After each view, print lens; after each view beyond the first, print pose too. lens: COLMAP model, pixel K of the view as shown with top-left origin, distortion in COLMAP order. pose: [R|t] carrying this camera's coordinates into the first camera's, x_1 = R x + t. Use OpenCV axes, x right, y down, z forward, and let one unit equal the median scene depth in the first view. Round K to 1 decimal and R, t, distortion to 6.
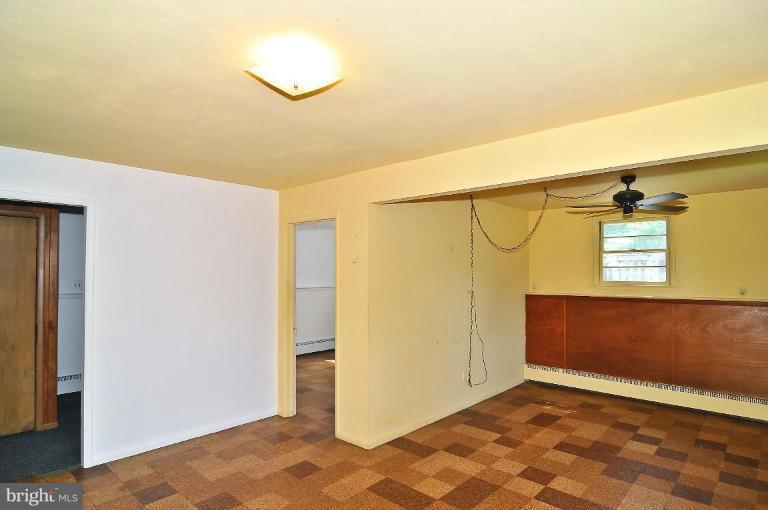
lens RADIAL K [[431.2, 0, 380.7], [0, 431.2, 263.5], [0, 0, 1]] dist [0.003502, -0.021576]
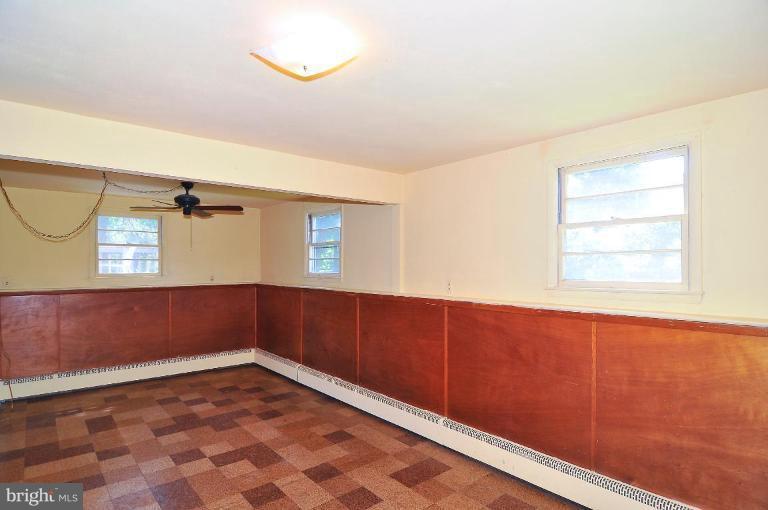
lens RADIAL K [[431.2, 0, 380.7], [0, 431.2, 263.5], [0, 0, 1]] dist [0.003502, -0.021576]
pose [[0.098805, -0.000973, 0.995106, -0.524454], [-0.024487, 0.999694, 0.003409, -0.002157], [-0.994805, -0.024704, 0.098751, 0.343992]]
